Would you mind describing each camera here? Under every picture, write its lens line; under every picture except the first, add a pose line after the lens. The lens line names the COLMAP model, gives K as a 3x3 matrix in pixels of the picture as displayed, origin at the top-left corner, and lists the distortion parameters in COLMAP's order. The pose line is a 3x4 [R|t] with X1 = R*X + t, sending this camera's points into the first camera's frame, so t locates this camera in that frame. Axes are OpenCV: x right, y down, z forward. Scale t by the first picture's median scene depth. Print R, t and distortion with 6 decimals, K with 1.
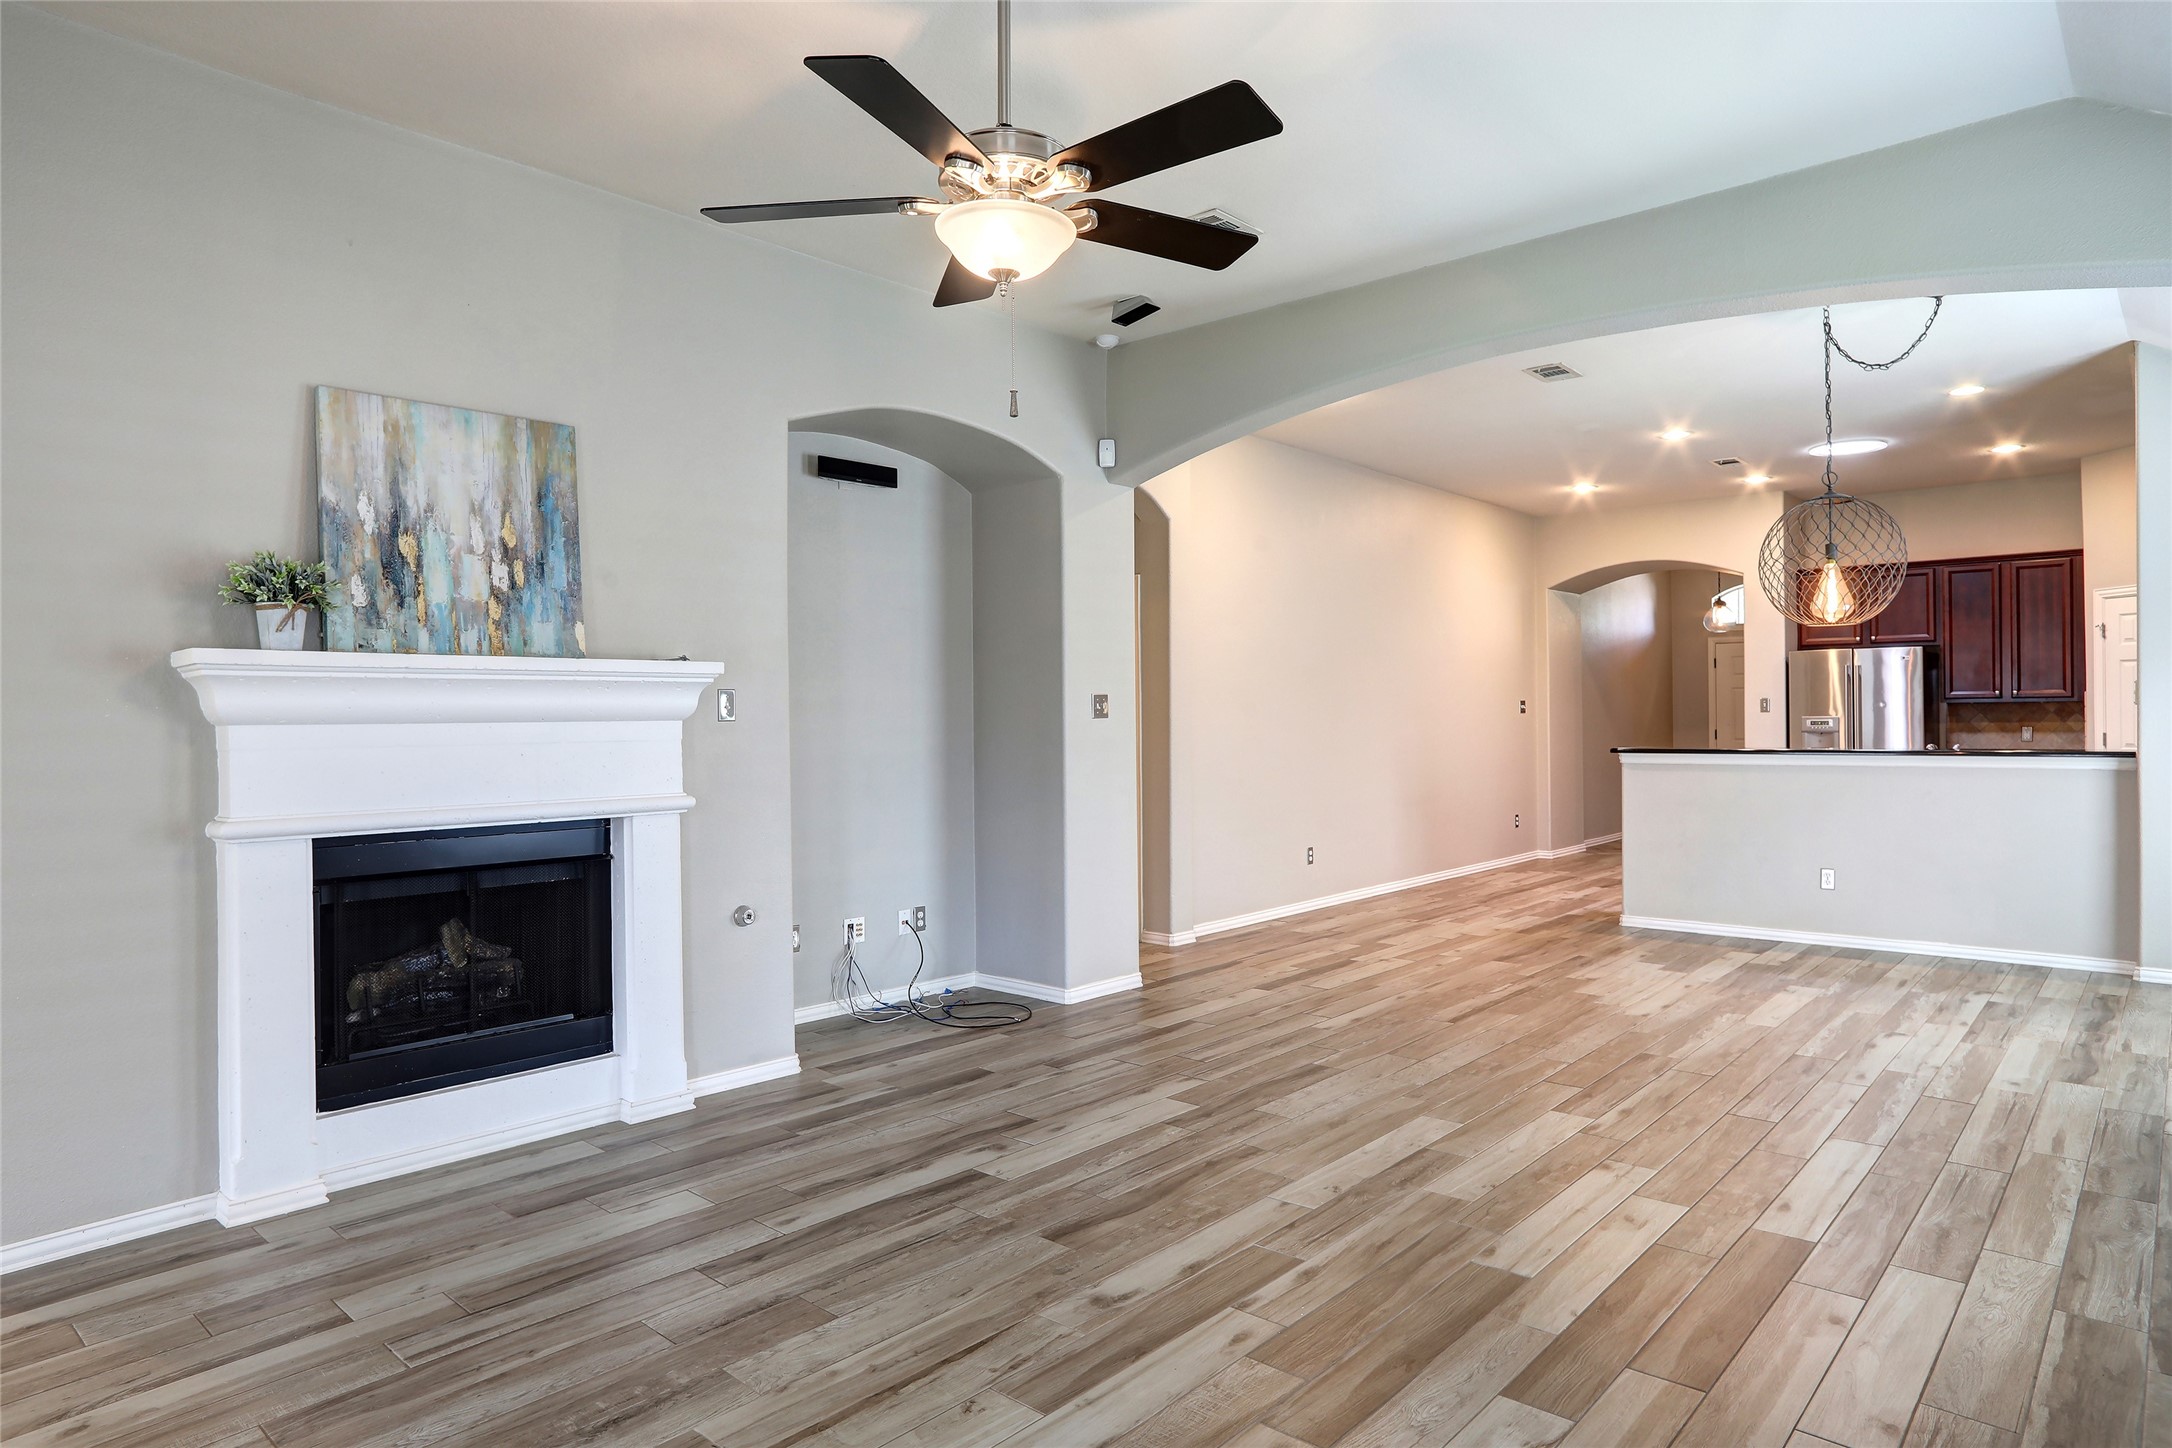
lens RADIAL K [[1259.0, 0, 1107.8], [0, 1259.0, 707.0], [0, 0, 1]] dist [-0.060314, 0.043382]
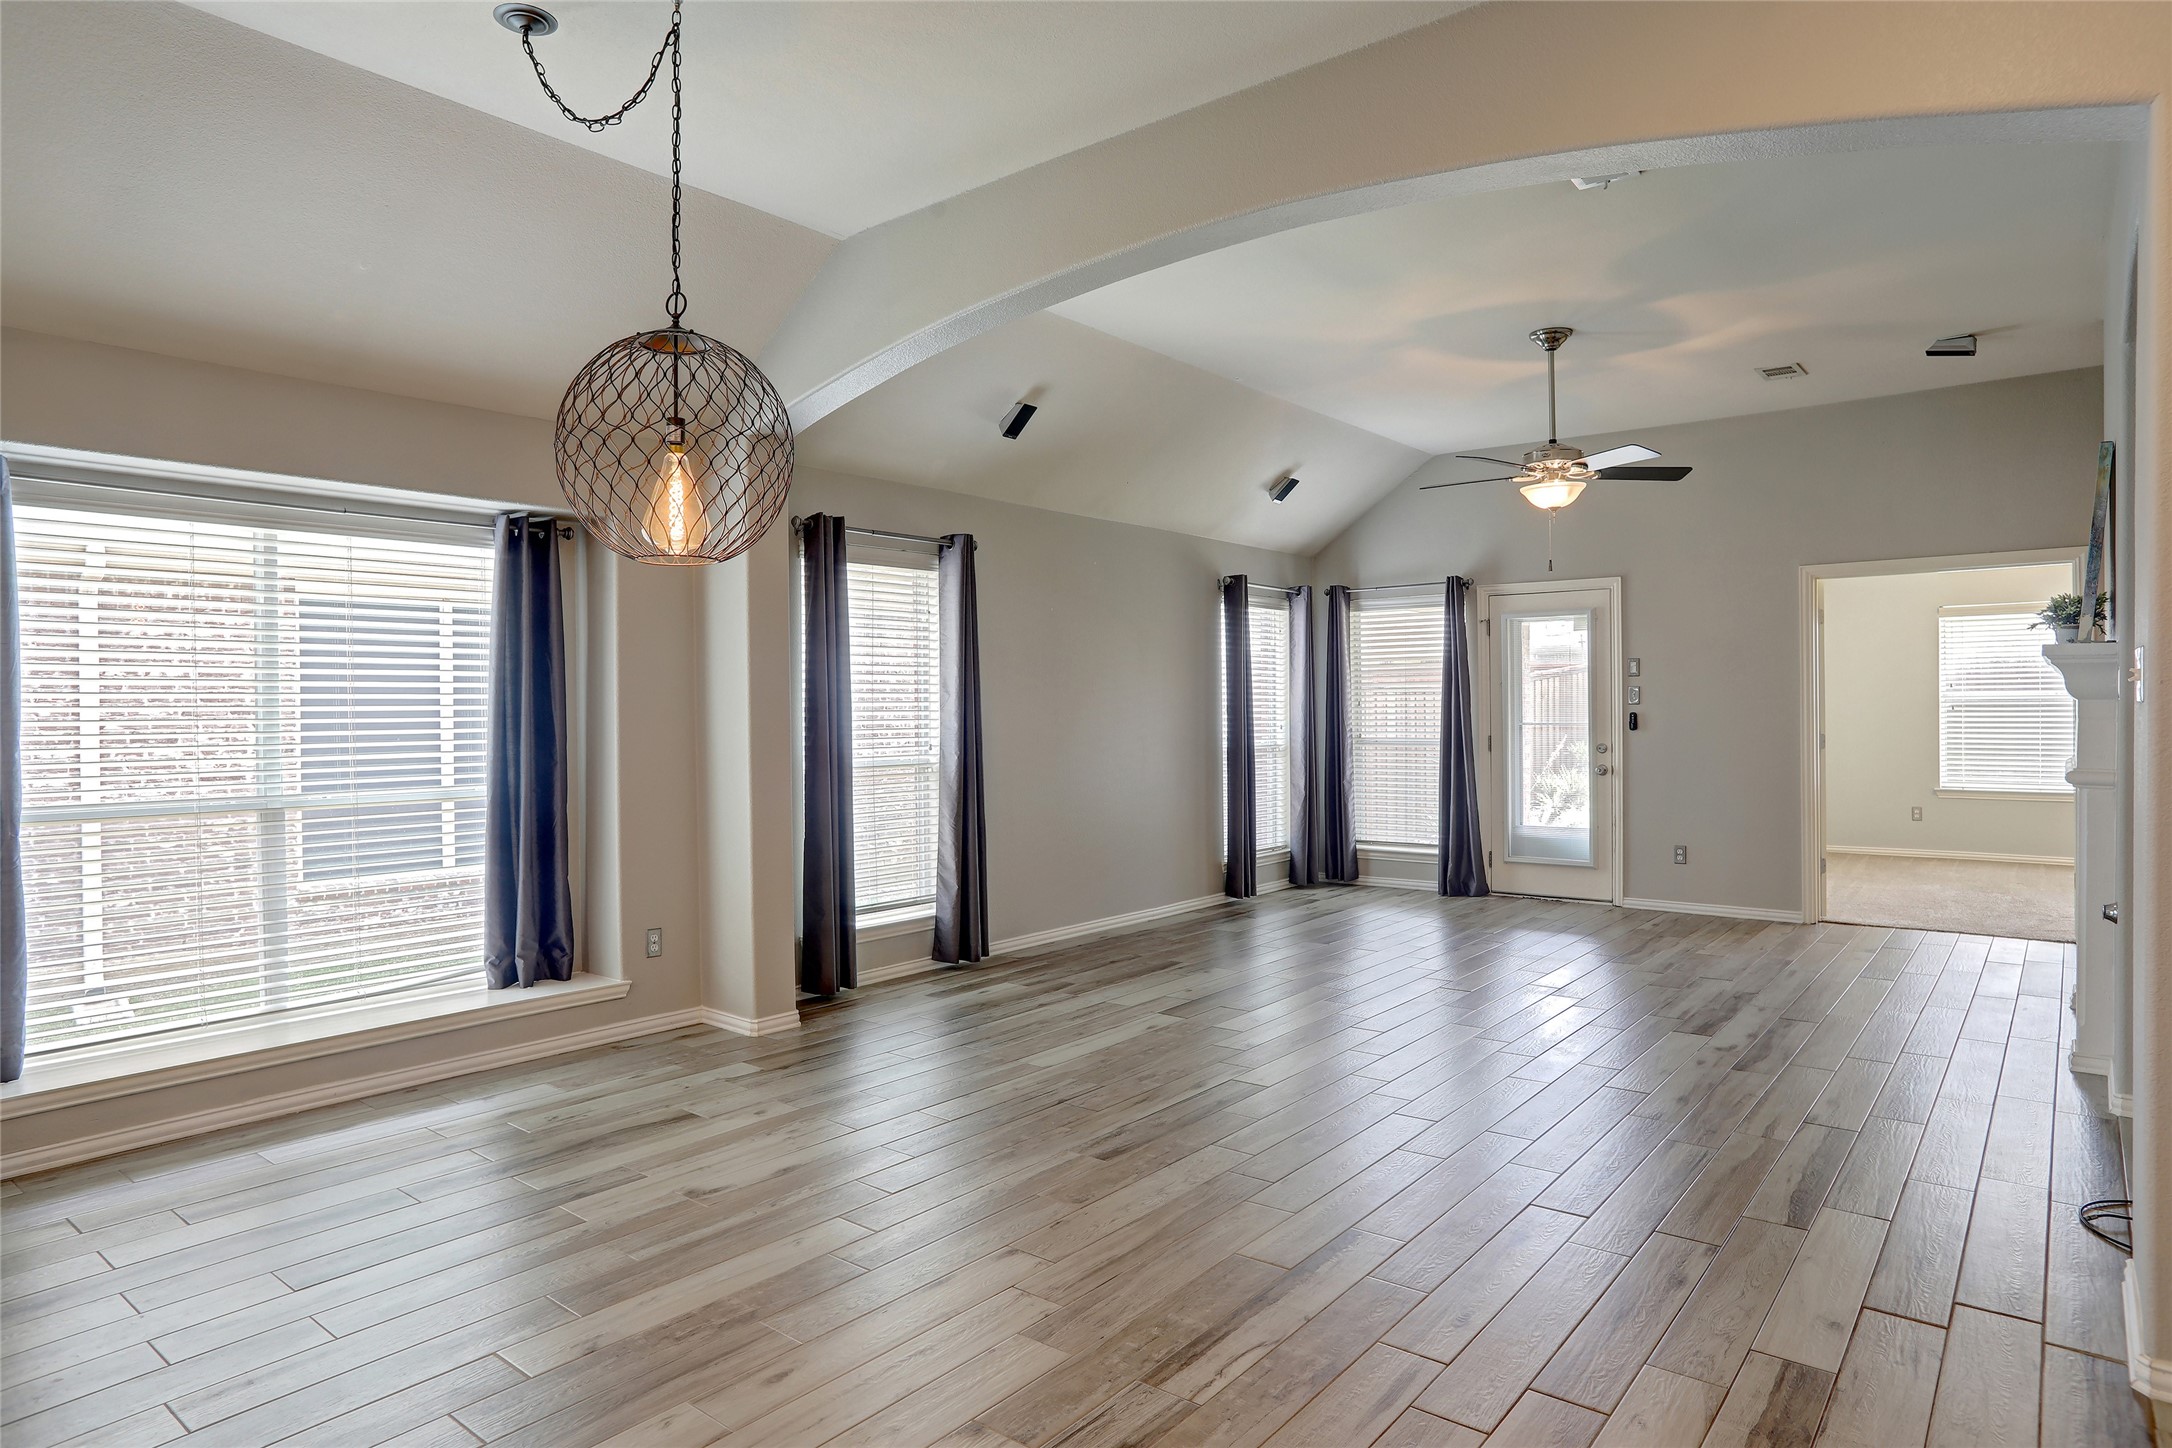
lens RADIAL K [[1259.0, 0, 1079.4], [0, 1259.0, 718.6], [0, 0, 1]] dist [-0.060314, 0.043382]
pose [[-0.999161, 0.017620, -0.036980, 0.568237], [0.017613, 0.999845, 0.000510, 0.011340], [0.036983, -0.000142, -0.999316, 2.125000]]
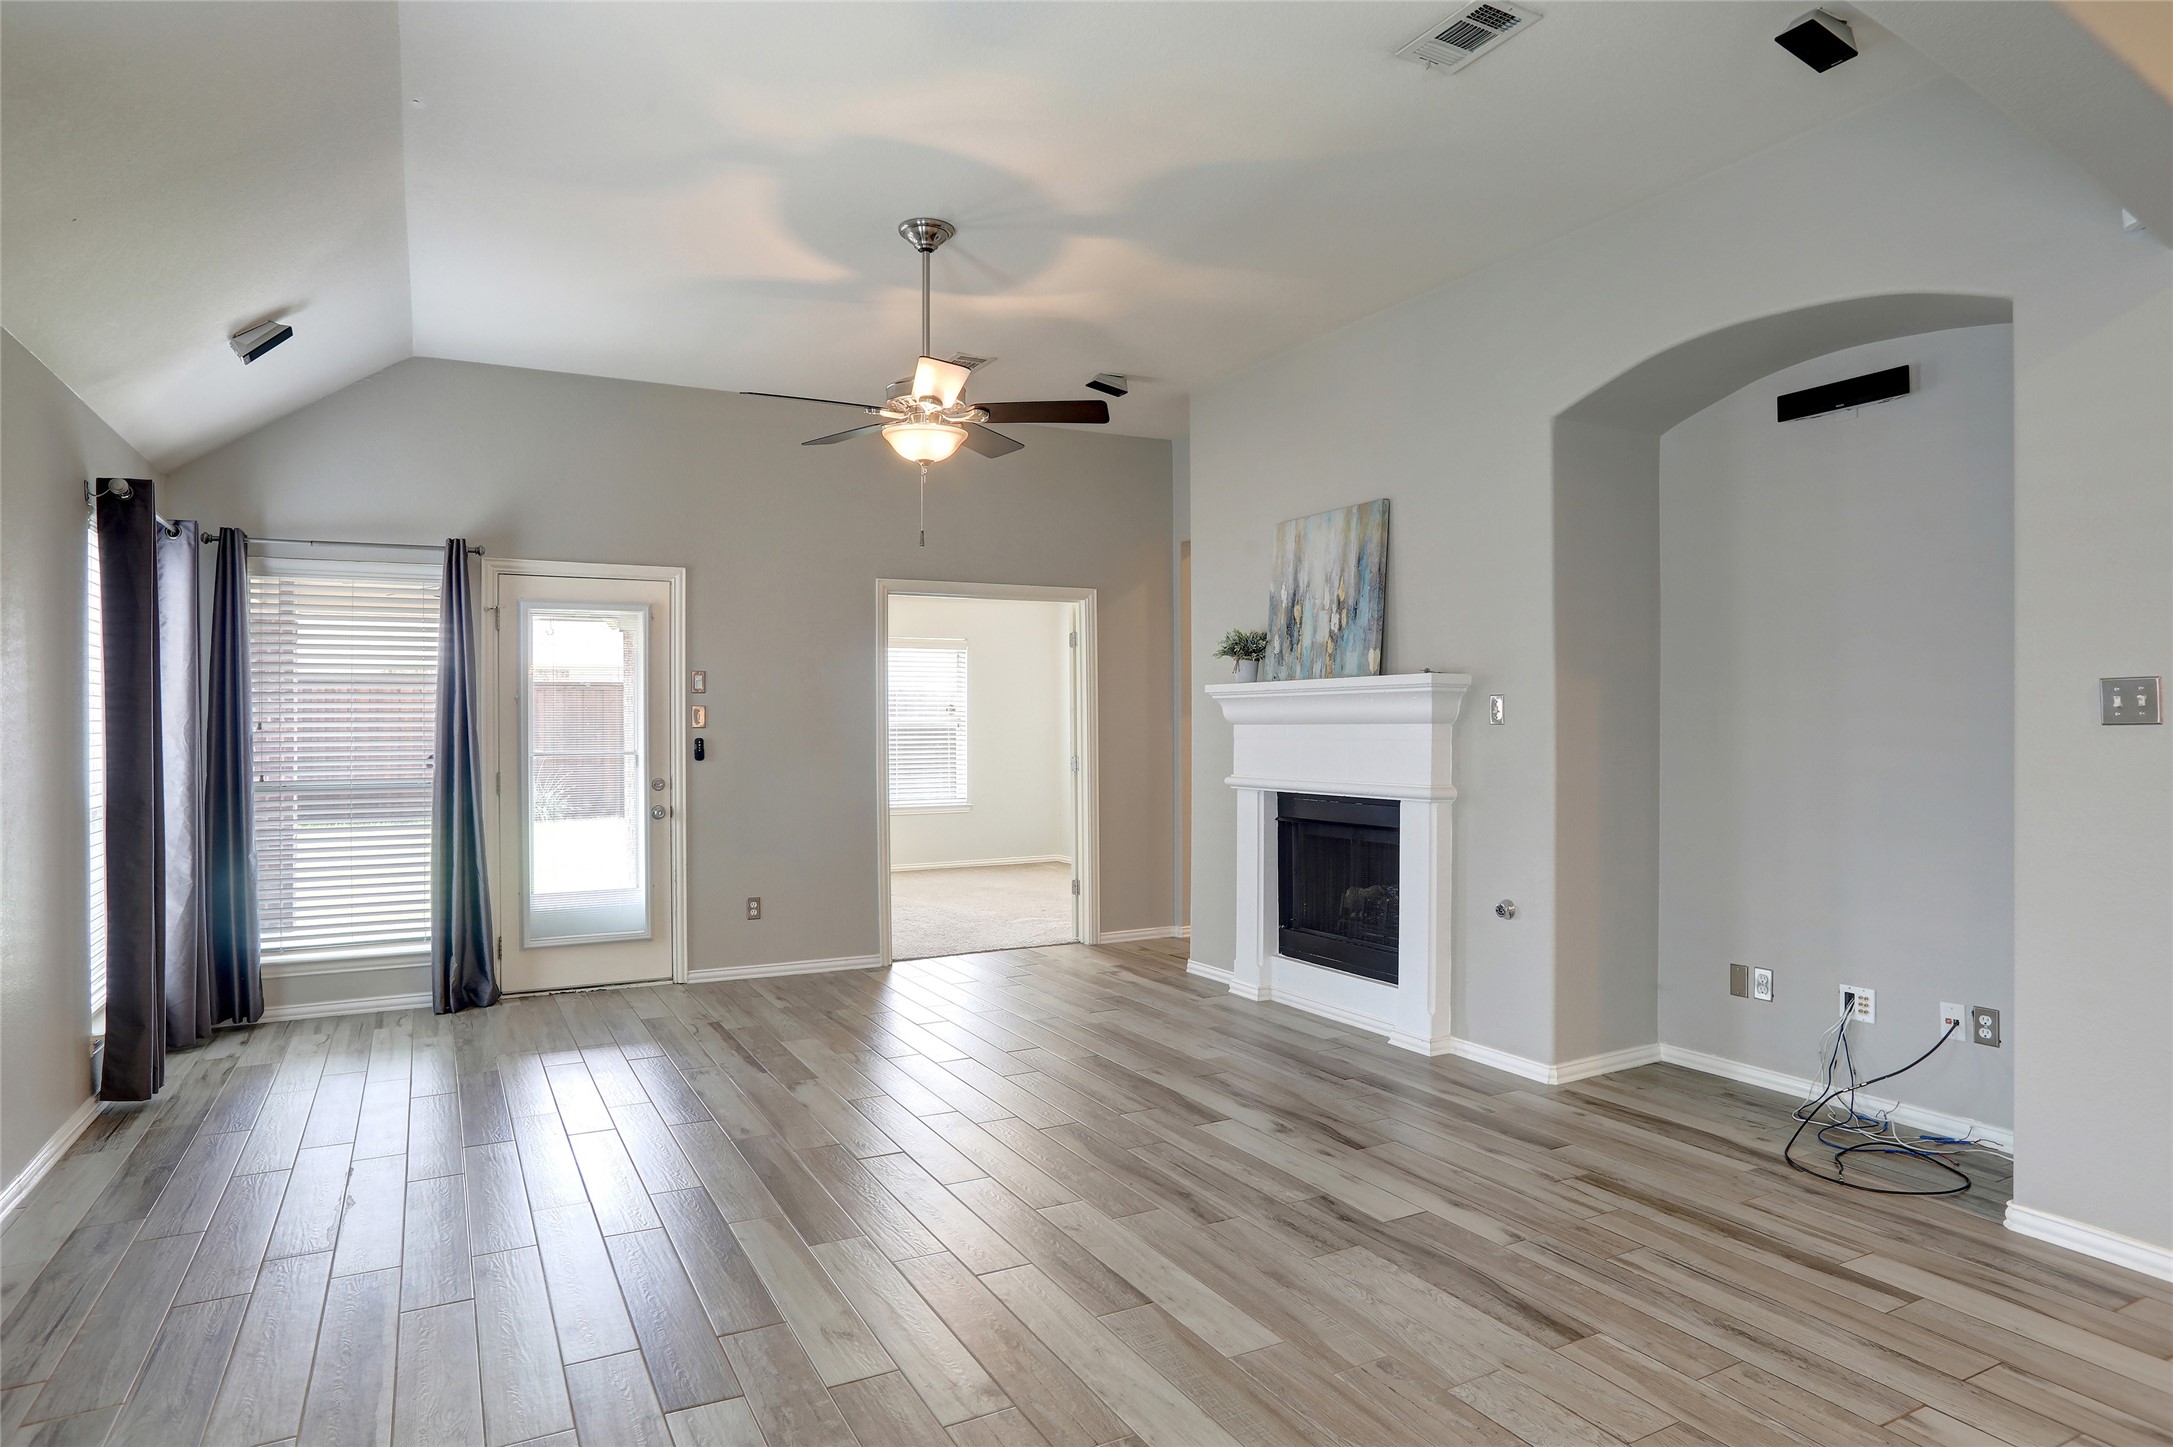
lens RADIAL K [[1259.6, 0, 1052.1], [0, 1259.6, 705.3], [0, 0, 1]] dist [-0.060314, 0.043382]
pose [[-0.375421, -0.004294, -0.926844, 0.930531], [0.016739, 0.999795, -0.011412, 0.001701], [0.926703, -0.019799, -0.375273, 1.177651]]
